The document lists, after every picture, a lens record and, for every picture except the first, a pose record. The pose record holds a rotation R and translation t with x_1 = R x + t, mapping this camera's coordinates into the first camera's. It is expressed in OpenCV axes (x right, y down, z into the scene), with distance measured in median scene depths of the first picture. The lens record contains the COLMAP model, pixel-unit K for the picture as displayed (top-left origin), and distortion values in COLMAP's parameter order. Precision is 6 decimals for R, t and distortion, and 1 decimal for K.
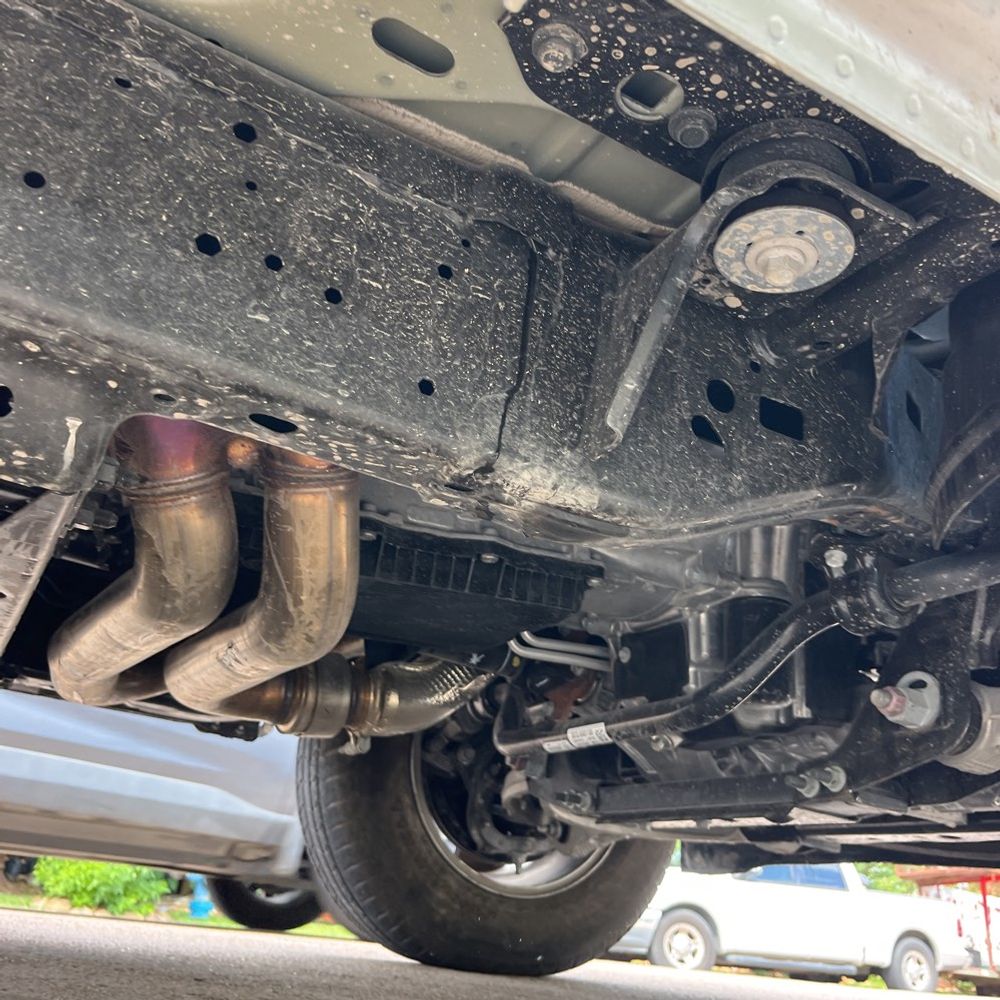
lens RADIAL K [[1005.1, 0, 486.4], [0, 1005.1, 516.2], [0, 0, 1]] dist [0.026735, -0.033337]
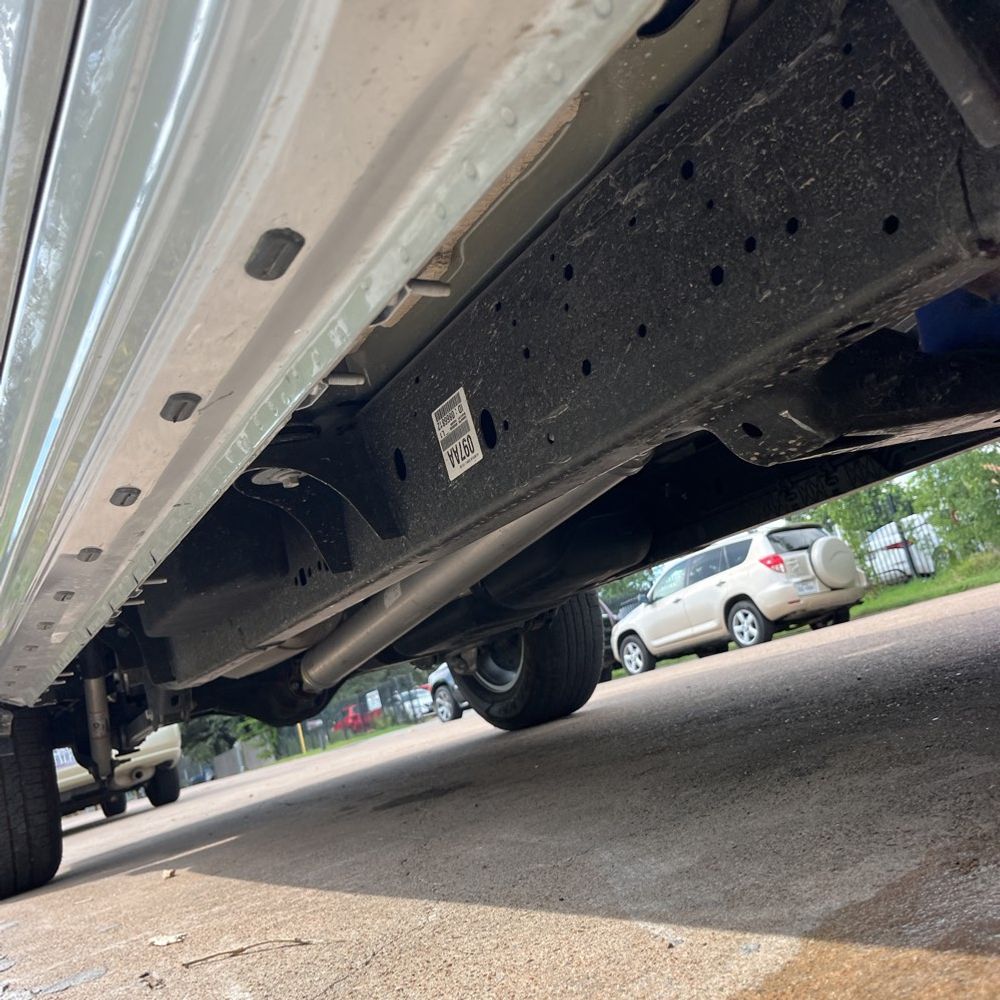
lens RADIAL K [[1005.1, 0, 486.4], [0, 1005.1, 516.2], [0, 0, 1]] dist [0.026735, -0.033337]
pose [[-0.011401, -0.281647, -0.959450, 0.858096], [0.607519, 0.760166, -0.230366, 0.081765], [0.794223, -0.585511, 0.162440, 0.361707]]
